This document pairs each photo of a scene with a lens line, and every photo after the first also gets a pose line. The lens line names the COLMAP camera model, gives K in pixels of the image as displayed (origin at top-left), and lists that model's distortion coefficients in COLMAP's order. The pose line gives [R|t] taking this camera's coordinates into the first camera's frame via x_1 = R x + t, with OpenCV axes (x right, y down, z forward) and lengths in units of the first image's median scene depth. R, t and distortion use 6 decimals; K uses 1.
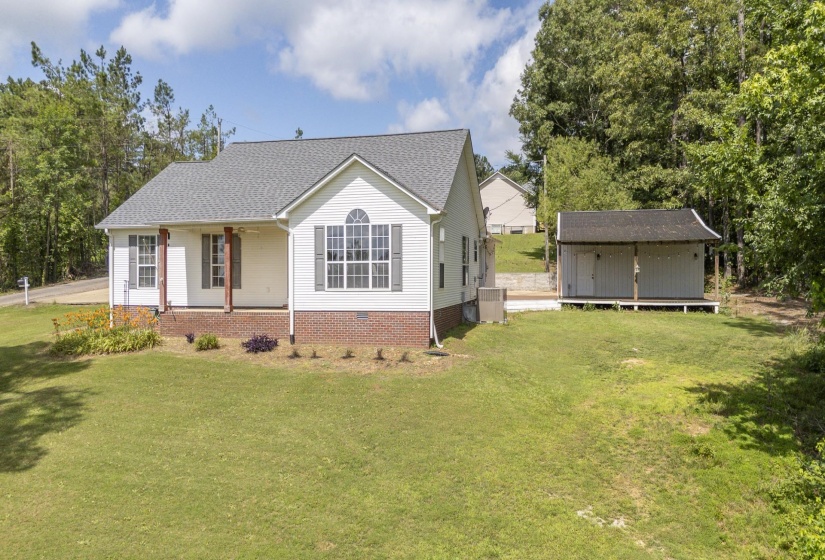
lens RADIAL K [[519.6, 0, 412.5], [0, 519.6, 280.0], [0, 0, 1]] dist [-0.002191, -0.000346]
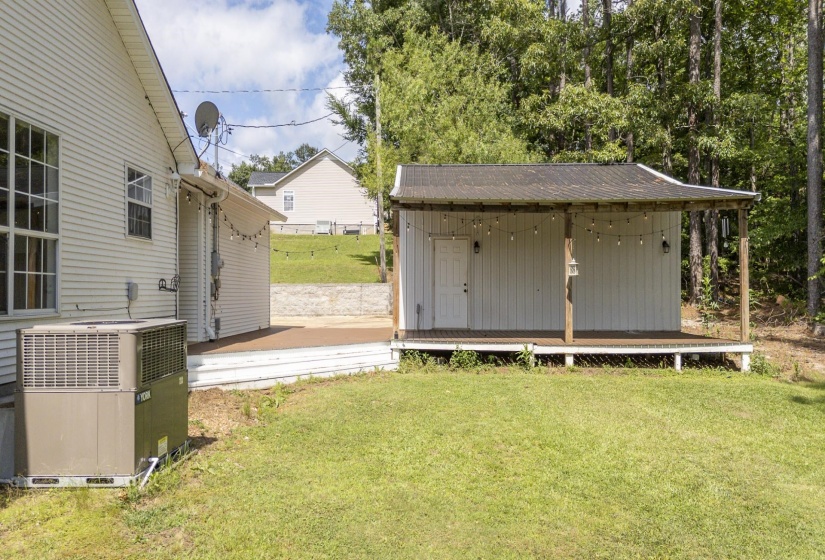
lens RADIAL K [[330.2, 0, 412.1], [0, 330.2, 282.2], [0, 0, 1]] dist [-0.001291, -0.000165]
pose [[0.965570, 0.011615, 0.259884, 0.230228], [0.001862, 0.998669, -0.051551, 0.003853], [-0.260137, 0.050260, 0.964263, 0.752266]]
